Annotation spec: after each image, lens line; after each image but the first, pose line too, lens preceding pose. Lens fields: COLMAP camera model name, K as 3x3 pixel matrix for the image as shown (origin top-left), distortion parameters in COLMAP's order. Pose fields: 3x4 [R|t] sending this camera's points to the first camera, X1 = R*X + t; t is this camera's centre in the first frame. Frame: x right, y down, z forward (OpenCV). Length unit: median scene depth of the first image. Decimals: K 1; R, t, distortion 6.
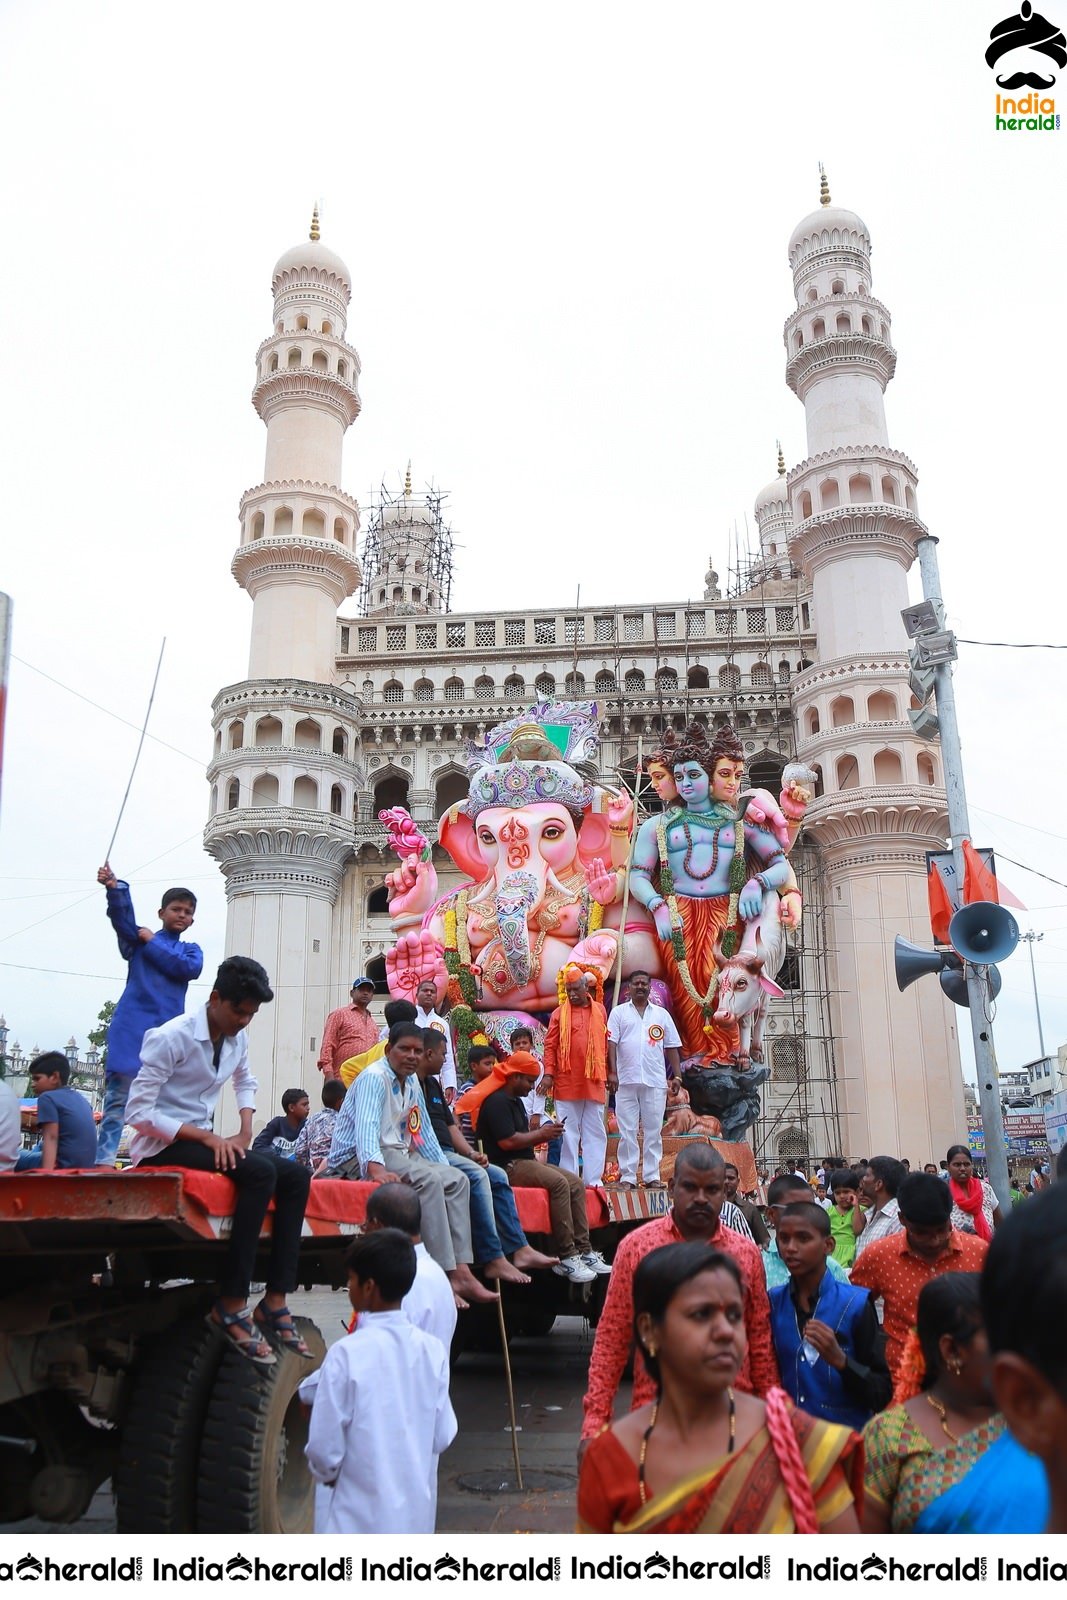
lens RADIAL K [[1360.4, 0, 544.6], [0, 1360.4, 790.4], [0, 0, 1]] dist [-0.053113, 0.097968]
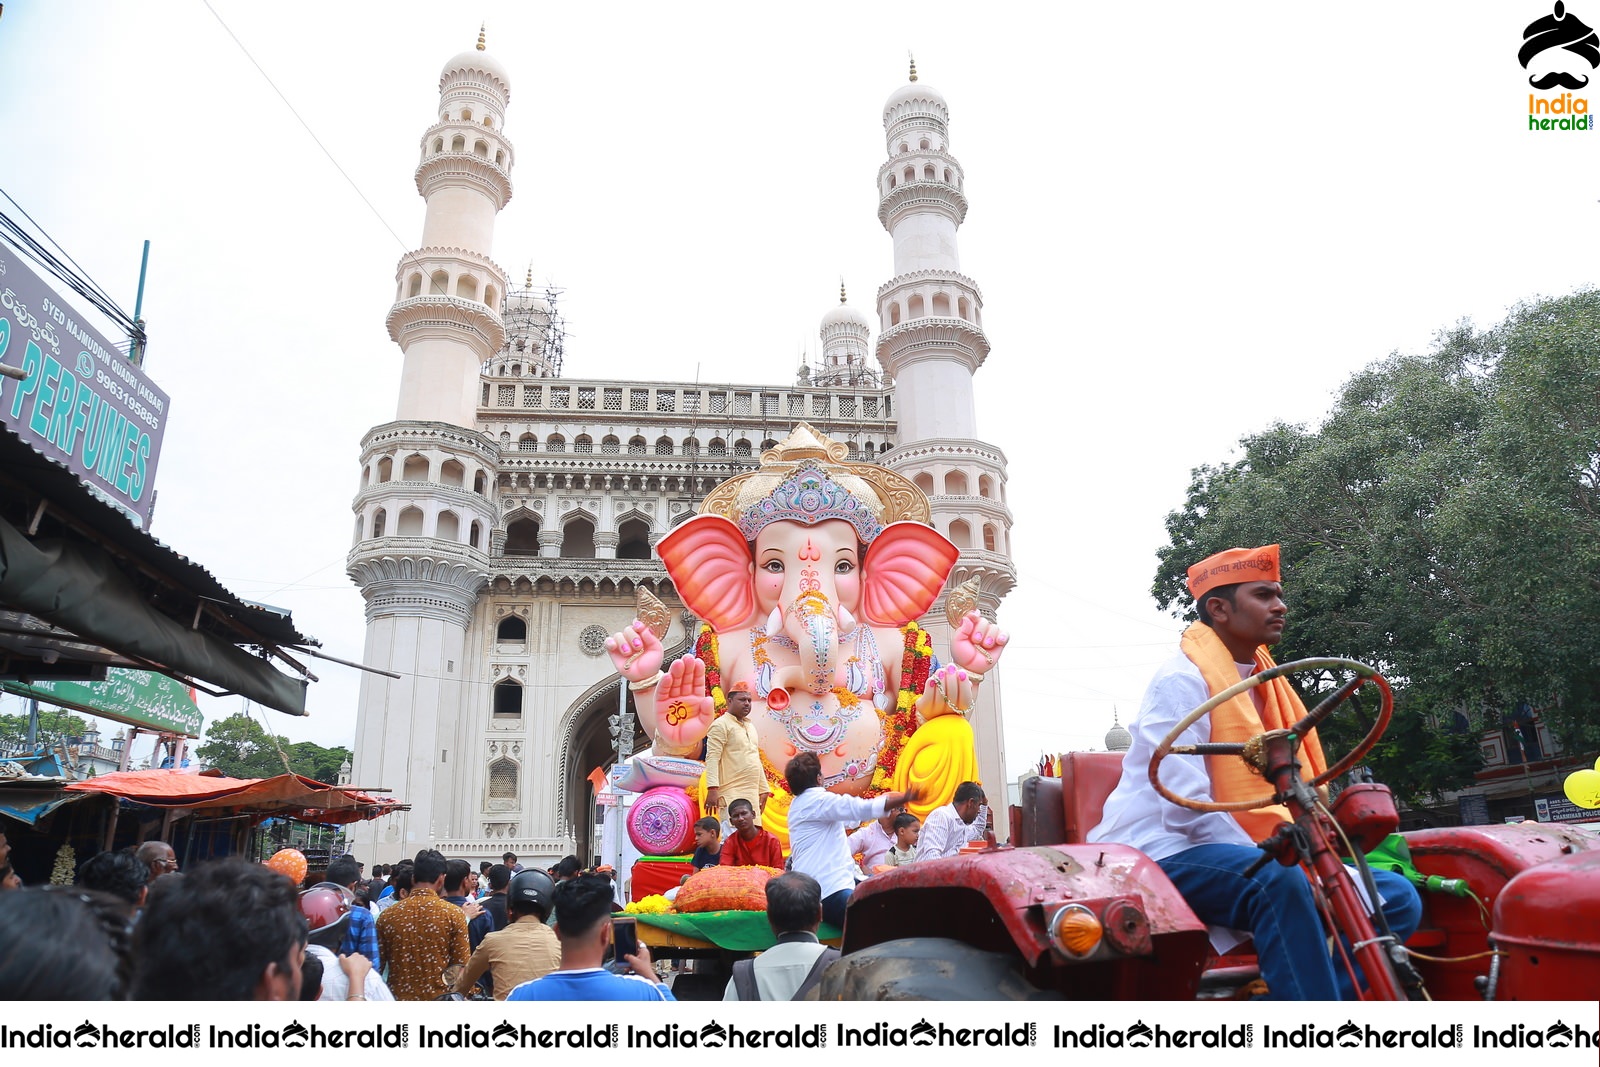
lens RADIAL K [[1083.4, 0, 824.7], [0, 1083.4, 548.8], [0, 0, 1]] dist [-0.135355, 0.094054]
pose [[0.973588, 0.058492, 0.220694, -0.065132], [-0.053658, 0.998171, -0.027843, 0.026319], [-0.221919, 0.015265, 0.974946, 0.090014]]
